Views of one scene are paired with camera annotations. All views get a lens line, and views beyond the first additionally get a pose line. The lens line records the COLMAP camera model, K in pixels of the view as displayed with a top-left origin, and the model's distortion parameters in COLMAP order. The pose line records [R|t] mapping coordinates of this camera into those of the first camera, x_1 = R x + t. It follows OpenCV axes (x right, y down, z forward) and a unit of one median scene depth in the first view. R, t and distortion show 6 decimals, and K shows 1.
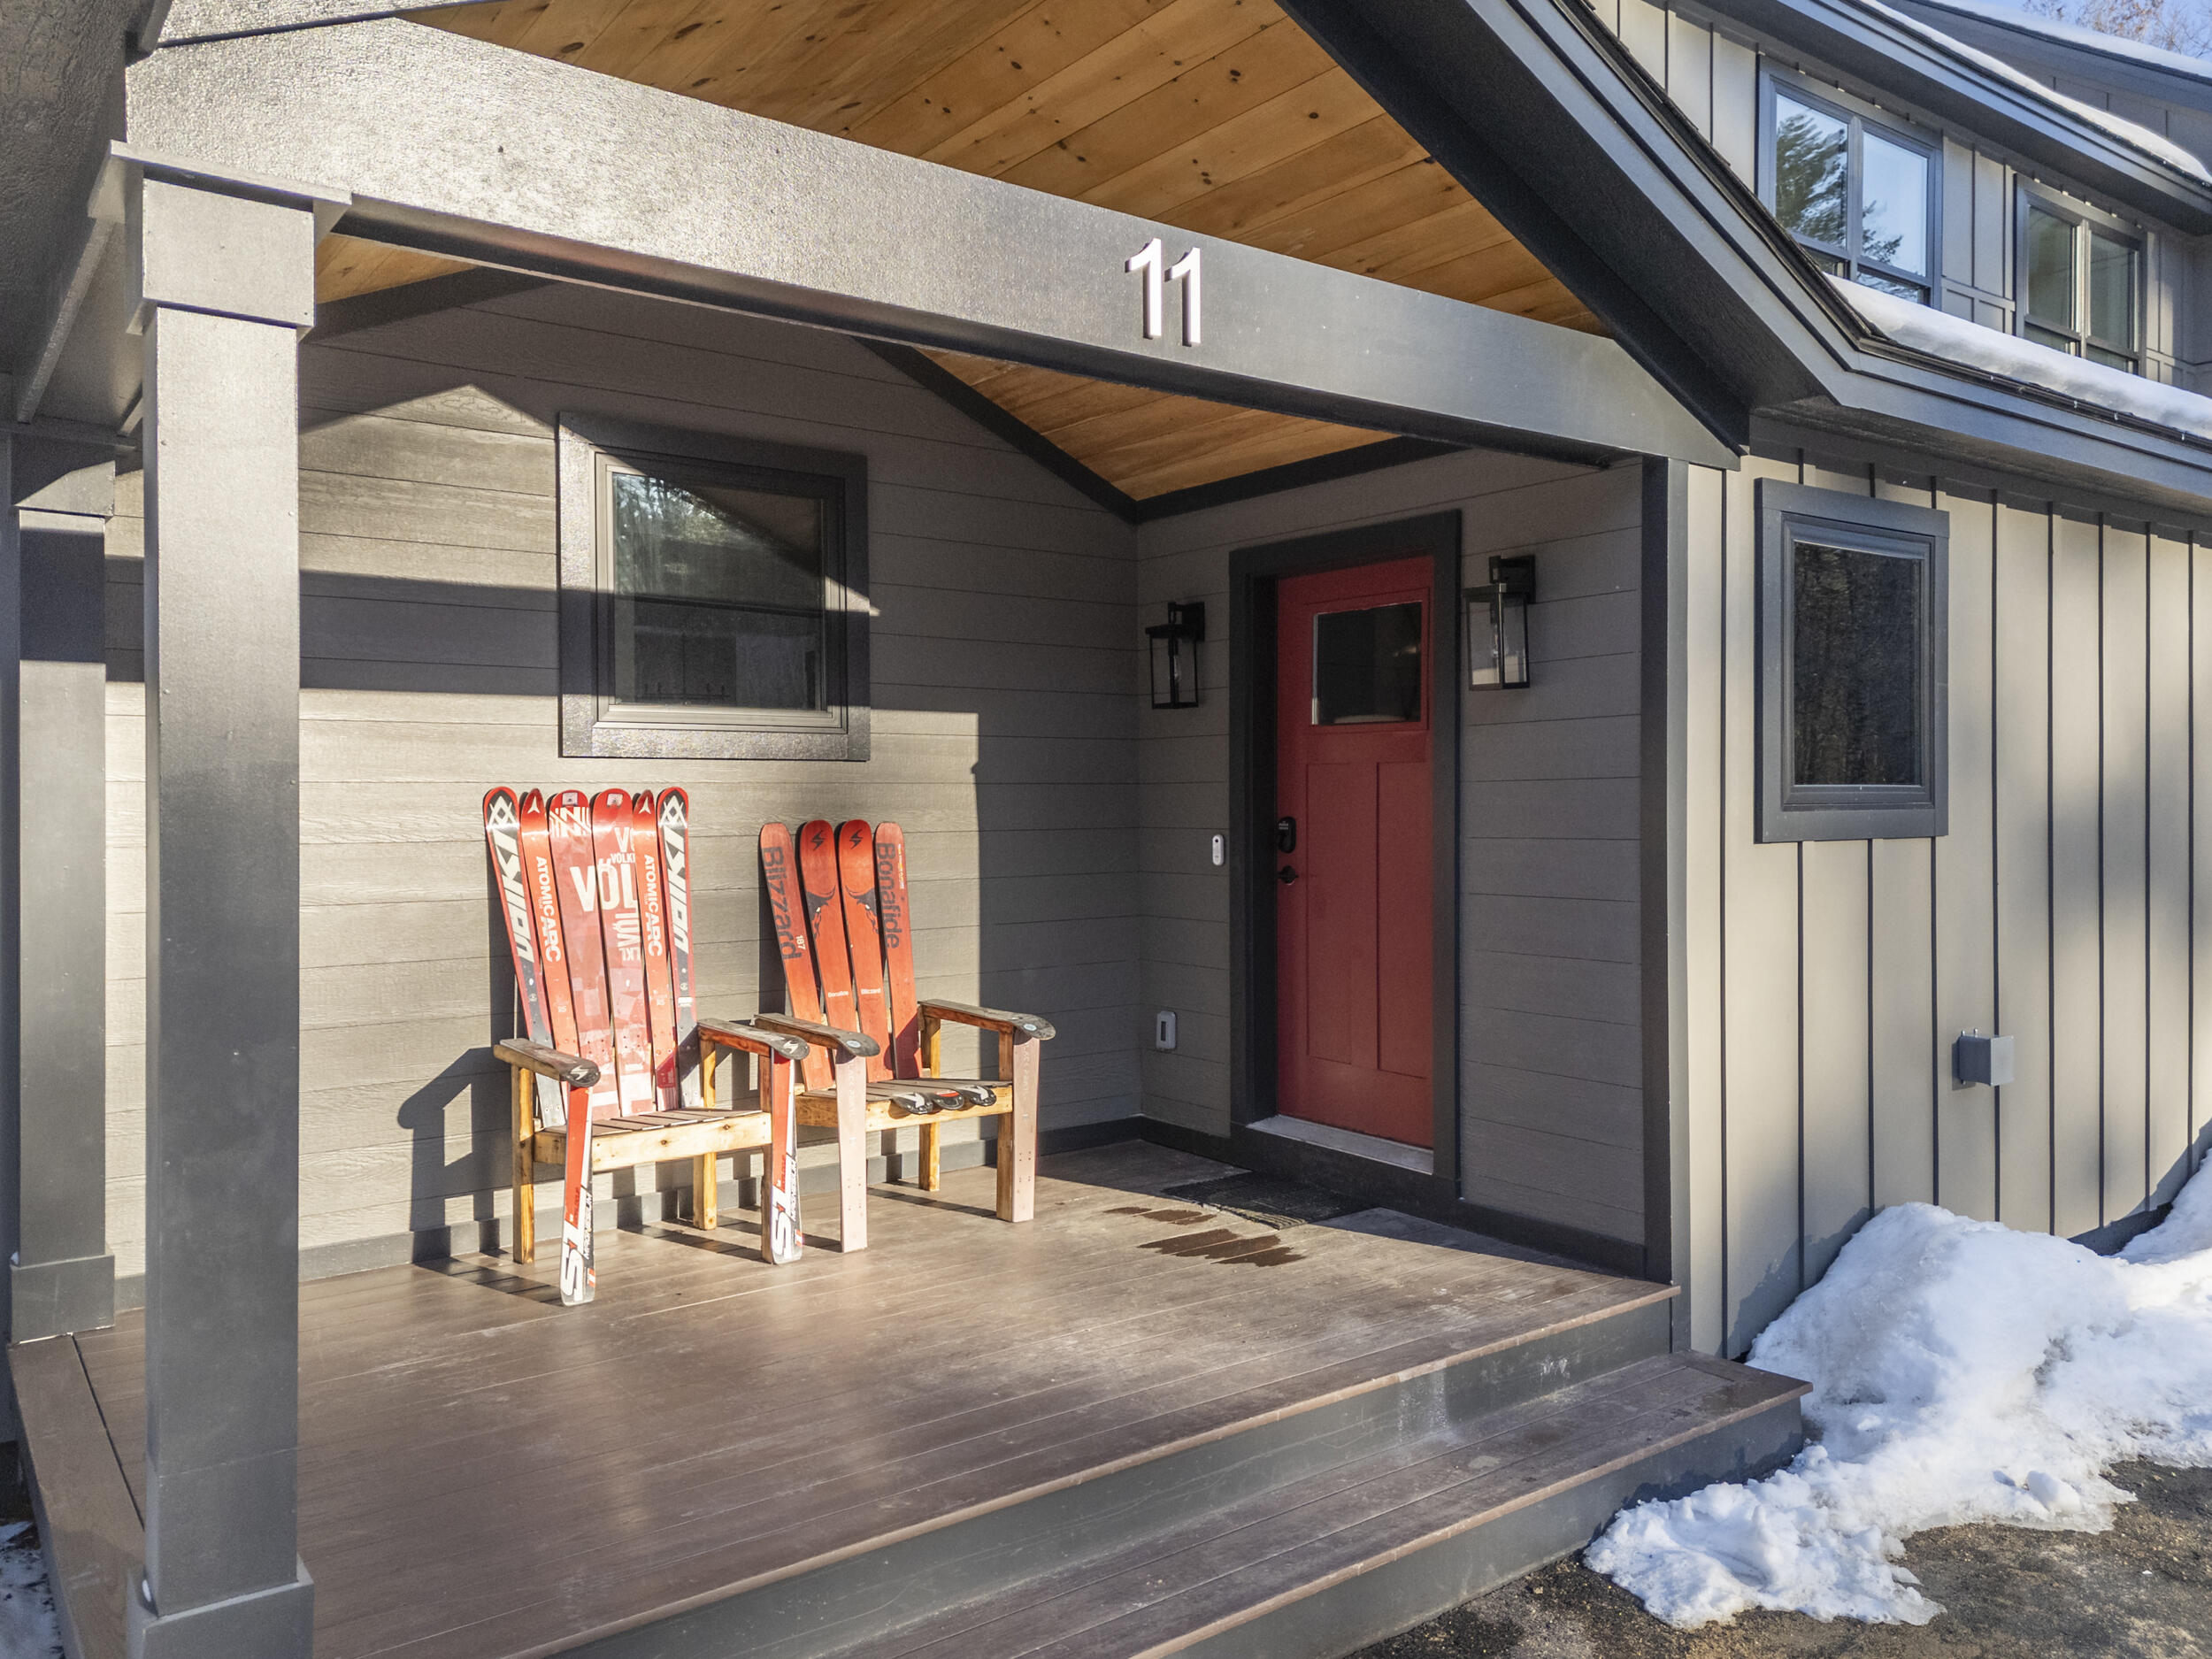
lens RADIAL K [[1625.9, 0, 1106.5], [0, 1625.9, 820.8], [0, 0, 1]] dist [0.073320, -0.054631]
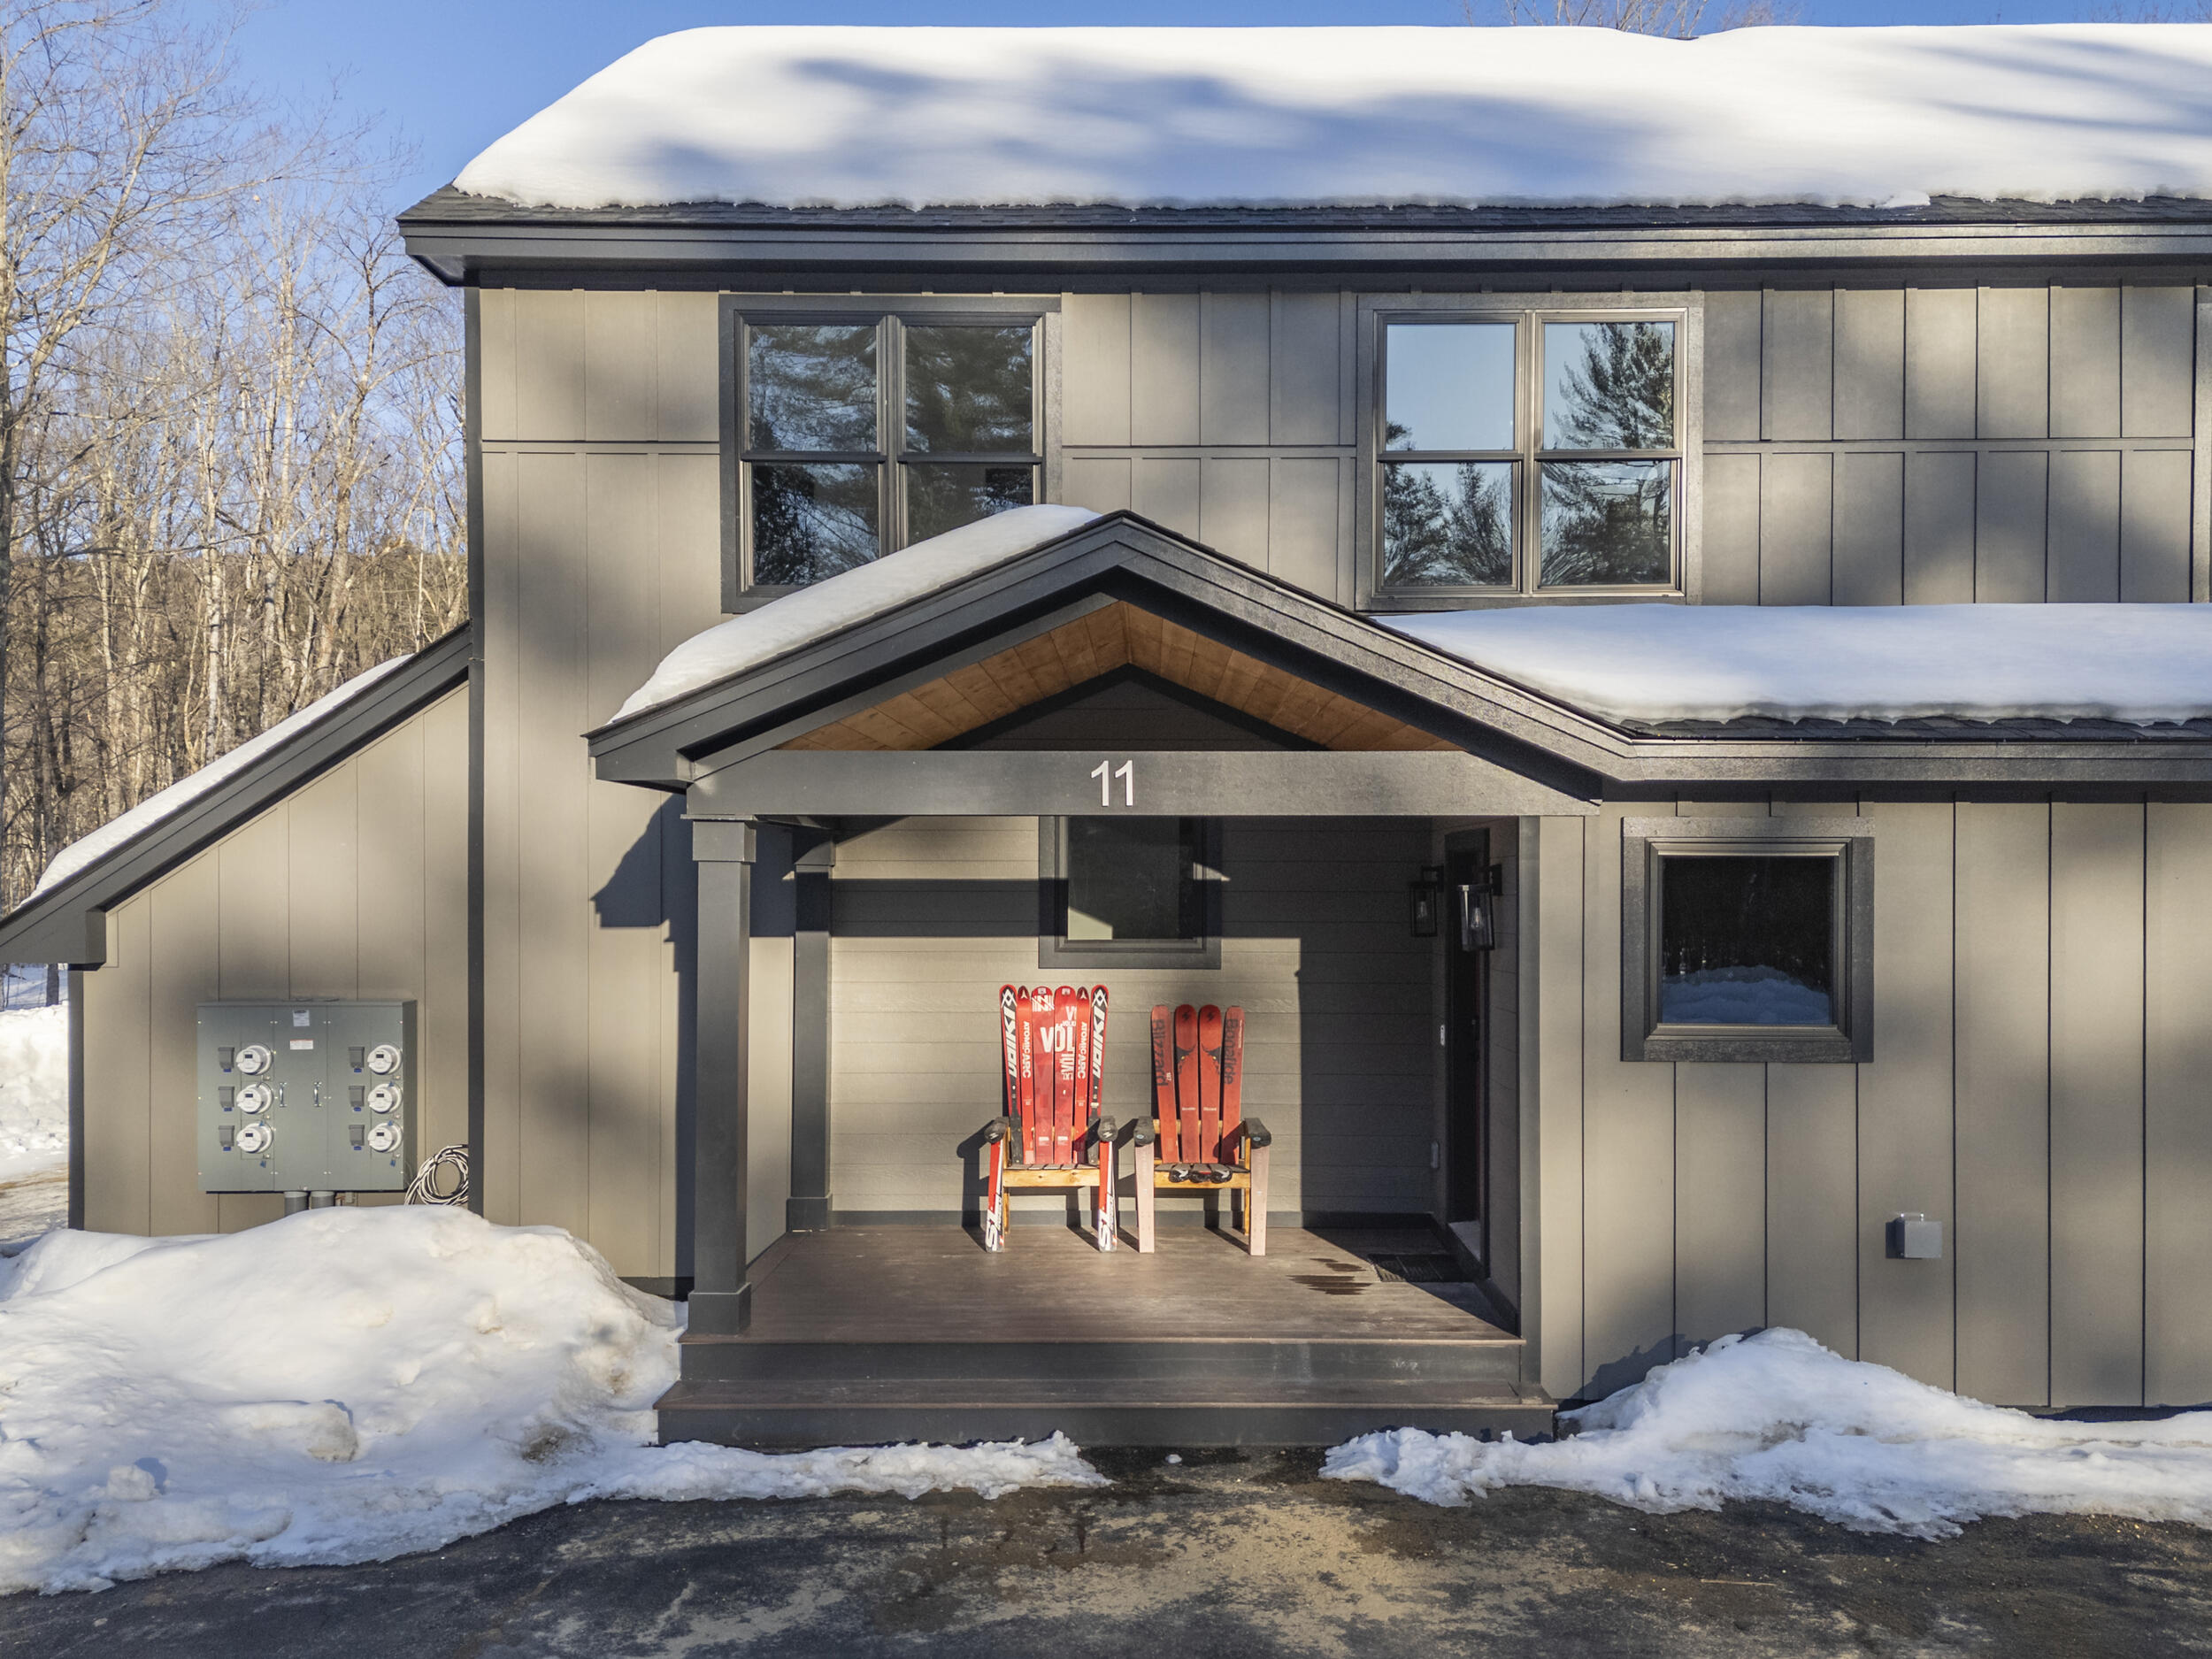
lens RADIAL K [[1727.3, 0, 1131.0], [0, 1727.3, 892.9], [0, 0, 1]] dist [0.062693, -0.052515]
pose [[0.792730, 0.009235, -0.609503, 0.948567], [-0.014479, 0.999888, -0.003681, -0.119165], [0.609401, 0.011743, 0.792775, -0.496905]]
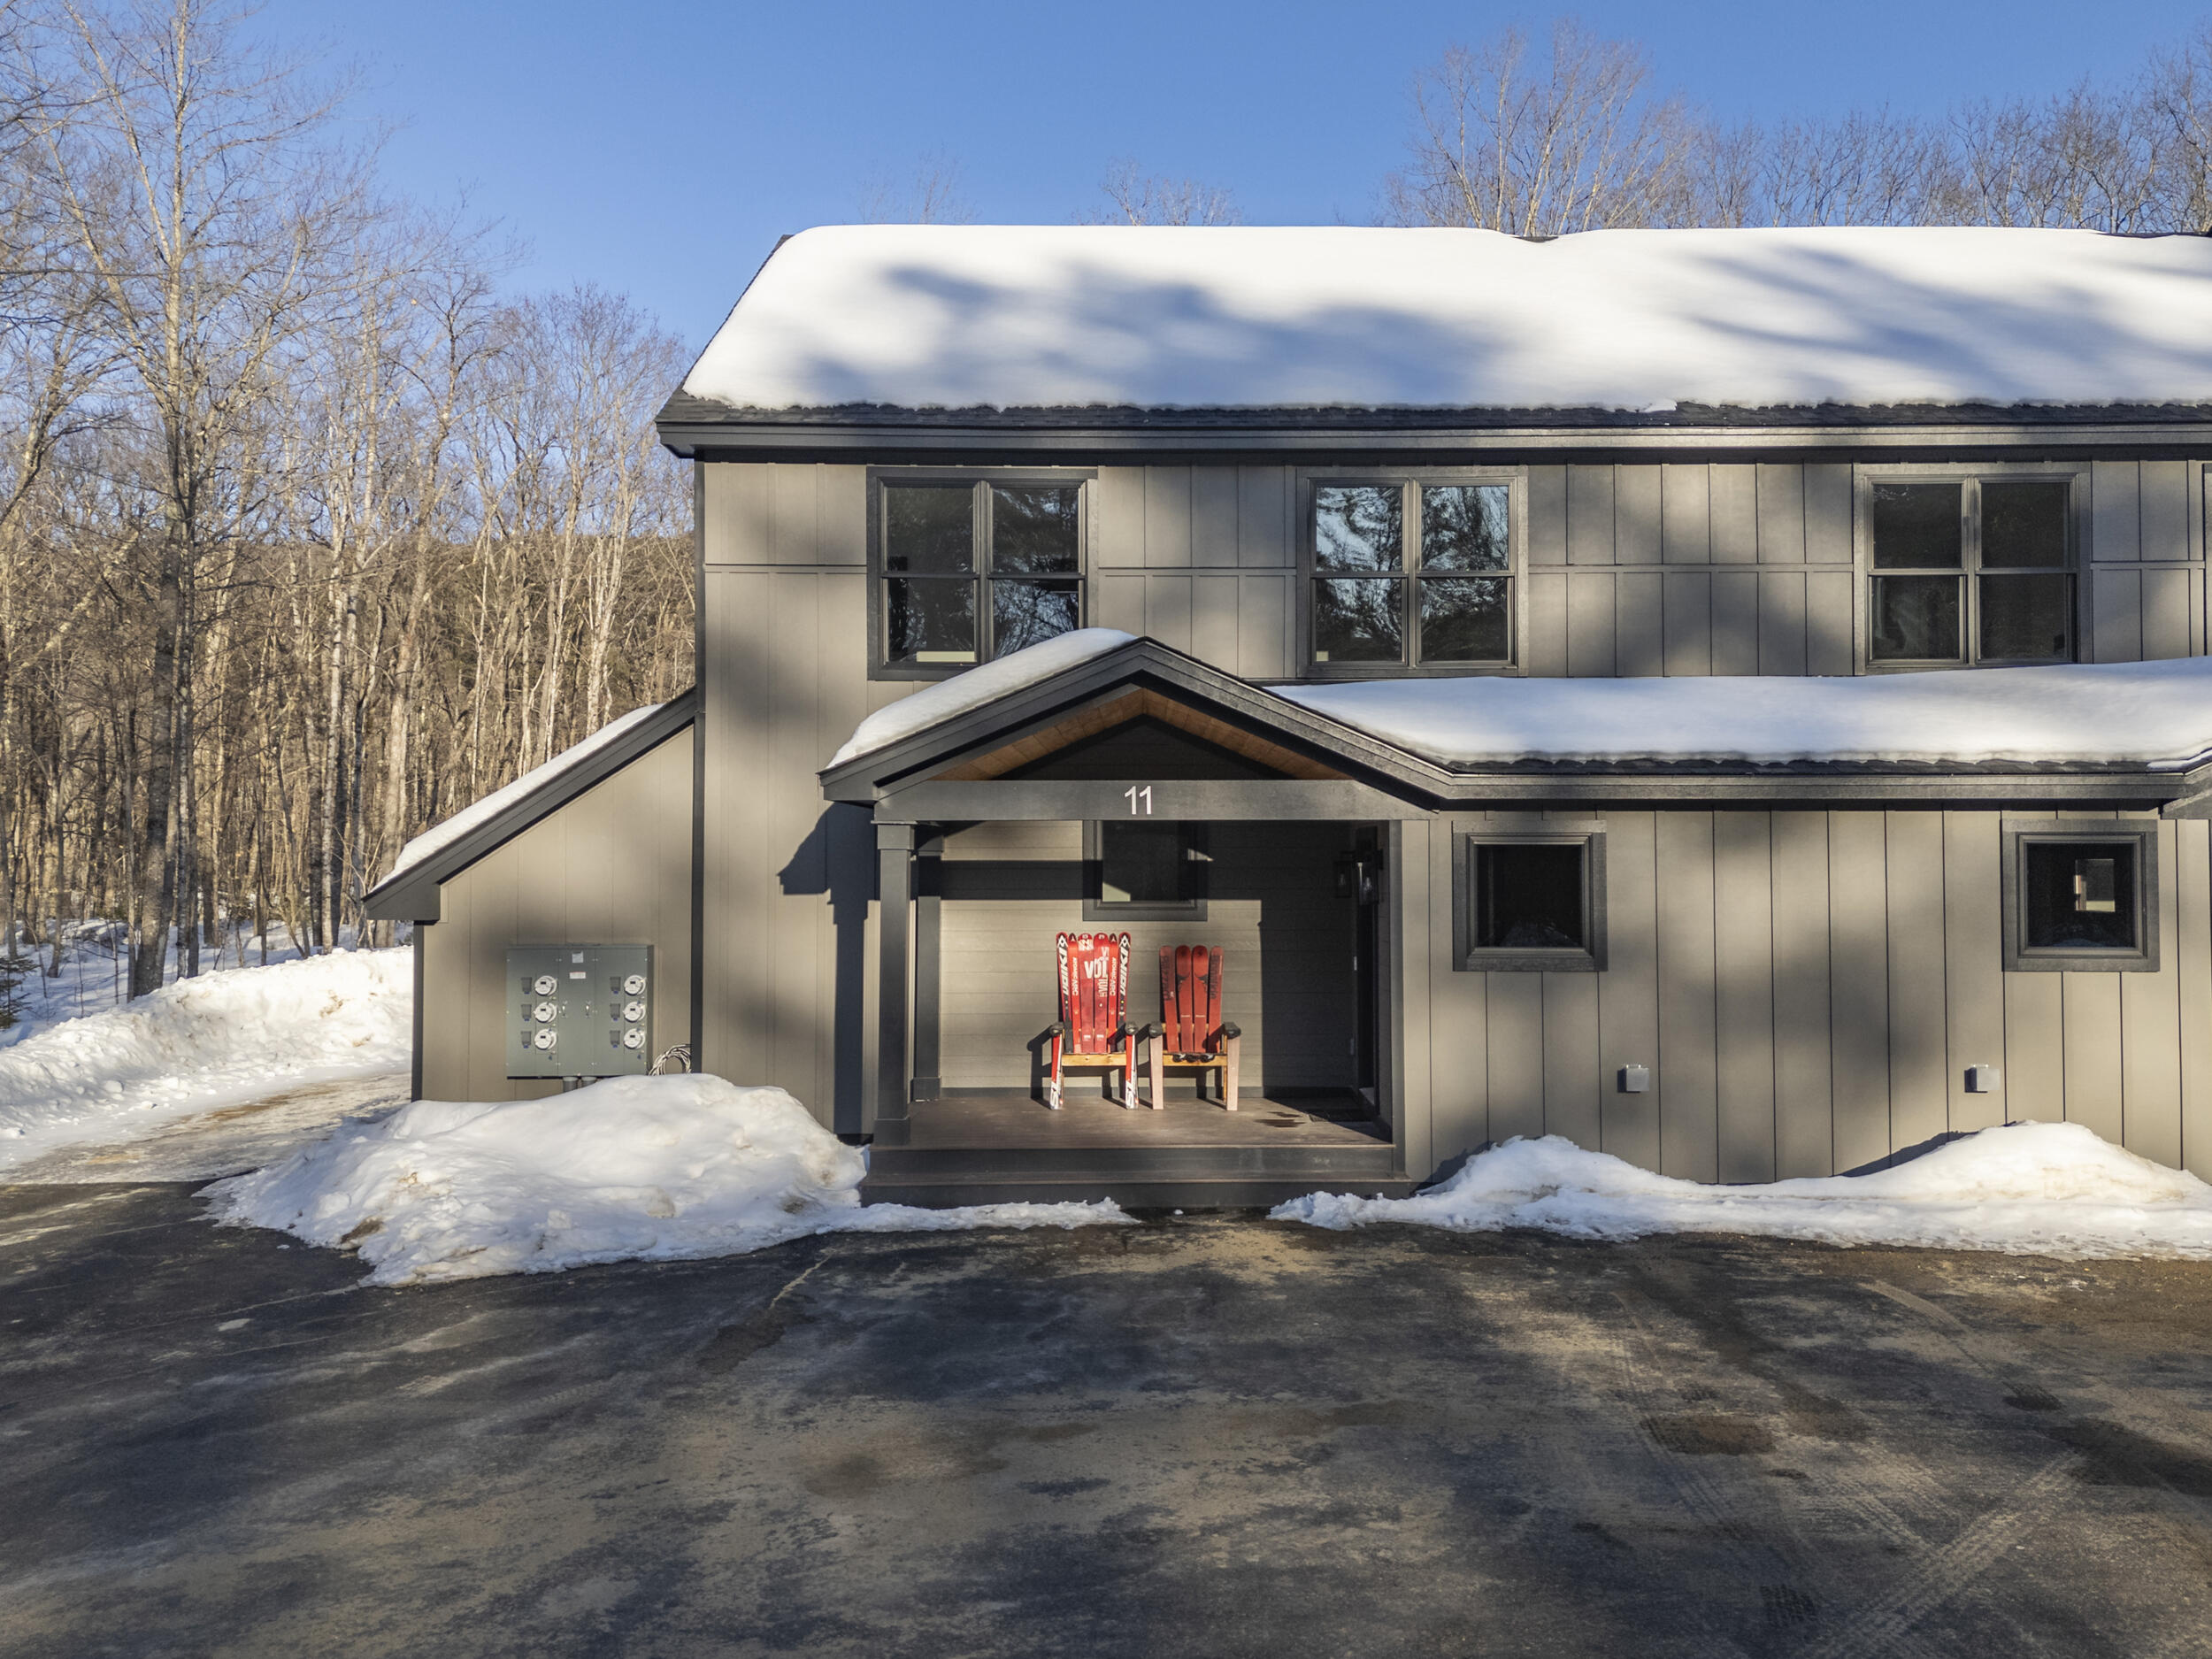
lens RADIAL K [[1694.0, 0, 1153.5], [0, 1694.0, 818.3], [0, 0, 1]] dist [0.076631, -0.067178]
pose [[0.803135, -0.013424, -0.595646, 1.449479], [-0.011178, 0.999231, -0.037590, -0.105270], [0.595693, 0.036848, 0.802367, -1.207131]]
